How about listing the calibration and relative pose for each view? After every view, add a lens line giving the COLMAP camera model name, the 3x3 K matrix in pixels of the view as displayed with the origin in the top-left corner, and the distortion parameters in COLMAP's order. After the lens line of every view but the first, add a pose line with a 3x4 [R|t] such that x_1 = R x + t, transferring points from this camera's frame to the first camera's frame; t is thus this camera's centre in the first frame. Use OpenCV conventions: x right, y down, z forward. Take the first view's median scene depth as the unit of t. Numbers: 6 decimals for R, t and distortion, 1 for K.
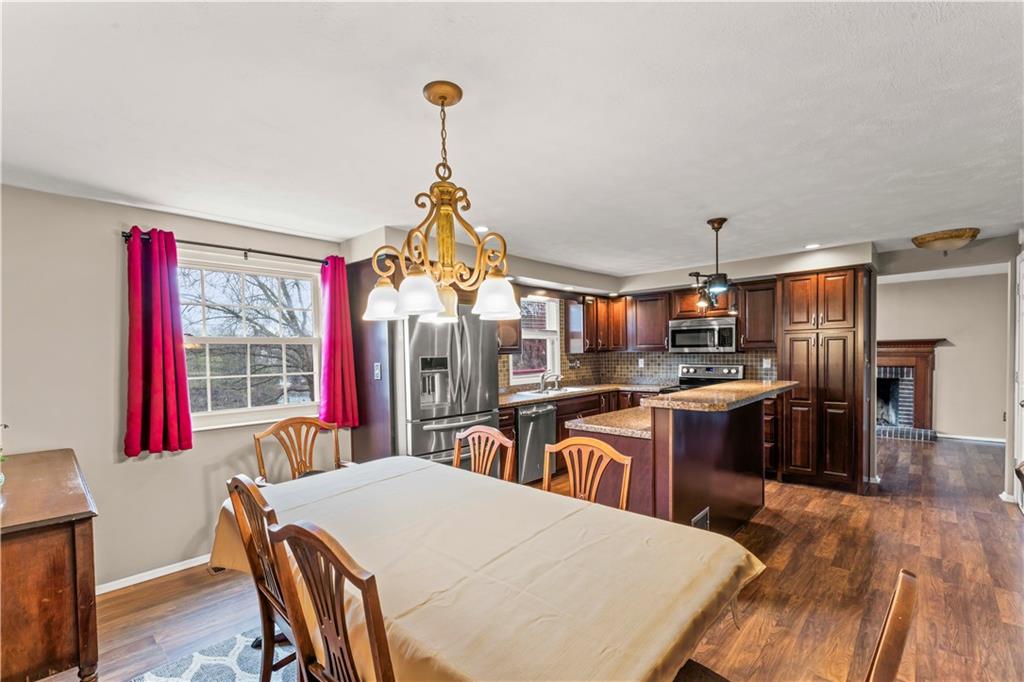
lens RADIAL K [[445.8, 0, 515.6], [0, 445.8, 364.2], [0, 0, 1]] dist [0.008143, 0.000021]
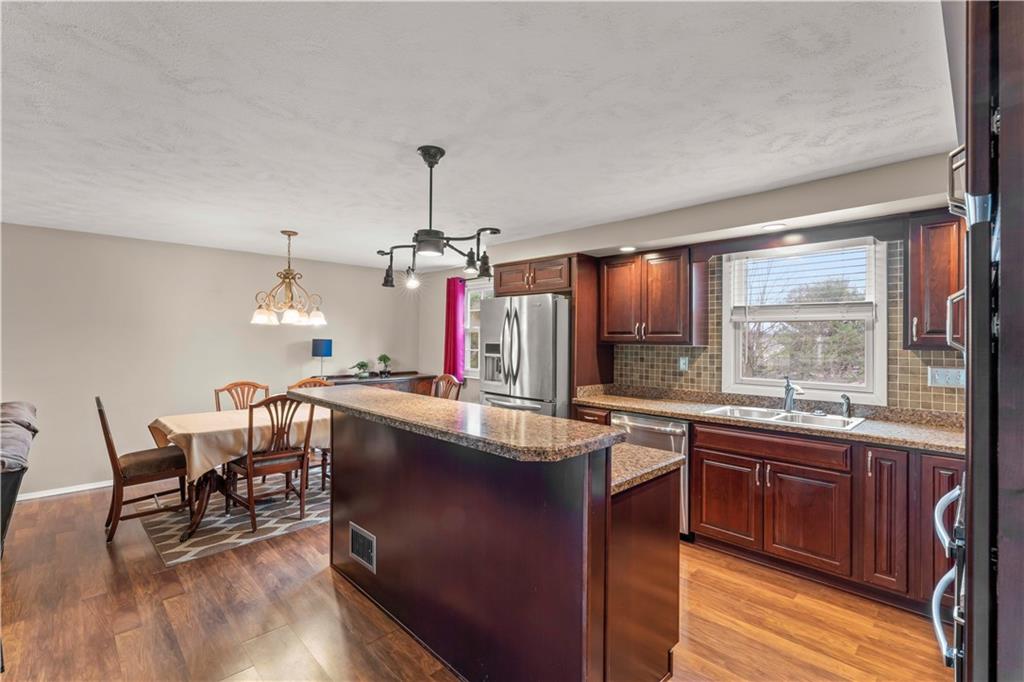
lens RADIAL K [[467.1, 0, 505.0], [0, 467.1, 335.1], [0, 0, 1]] dist [0.005081, -0.000958]
pose [[-0.066563, 0.011007, -0.997721, 0.756570], [-0.033247, 0.999359, 0.013244, -0.039182], [0.997228, 0.034053, -0.066155, 0.771221]]
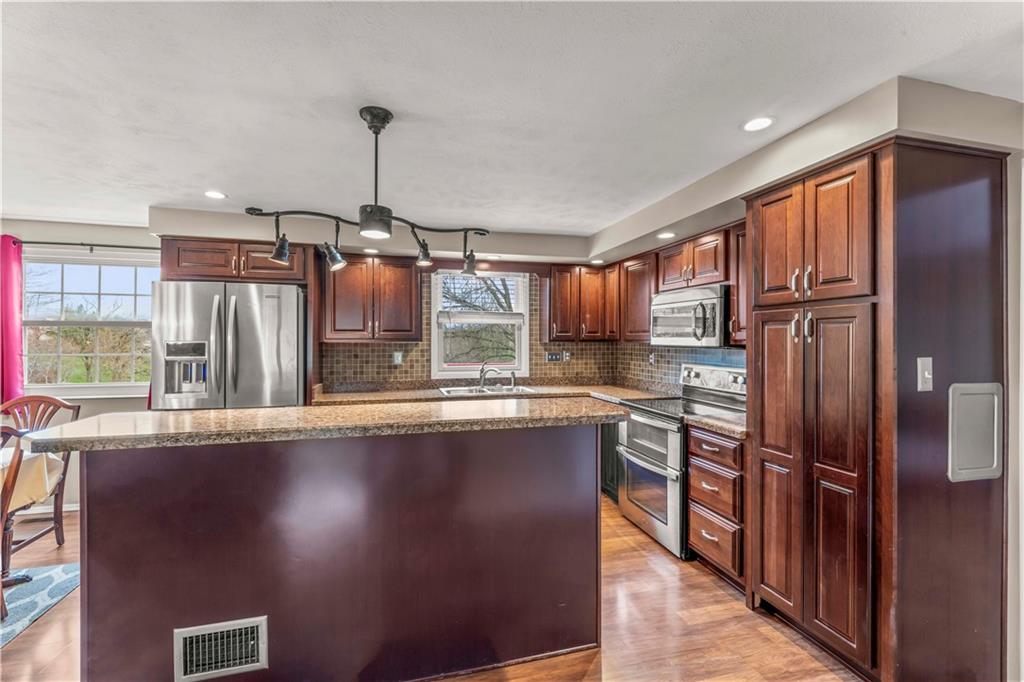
lens RADIAL K [[445.8, 0, 504.8], [0, 445.8, 339.6], [0, 0, 1]] dist [0.008143, 0.000021]
pose [[0.841597, 0.019013, -0.539771, 0.590849], [-0.031684, 0.999397, -0.014199, -0.020106], [0.539175, 0.029052, 0.841692, 0.398056]]
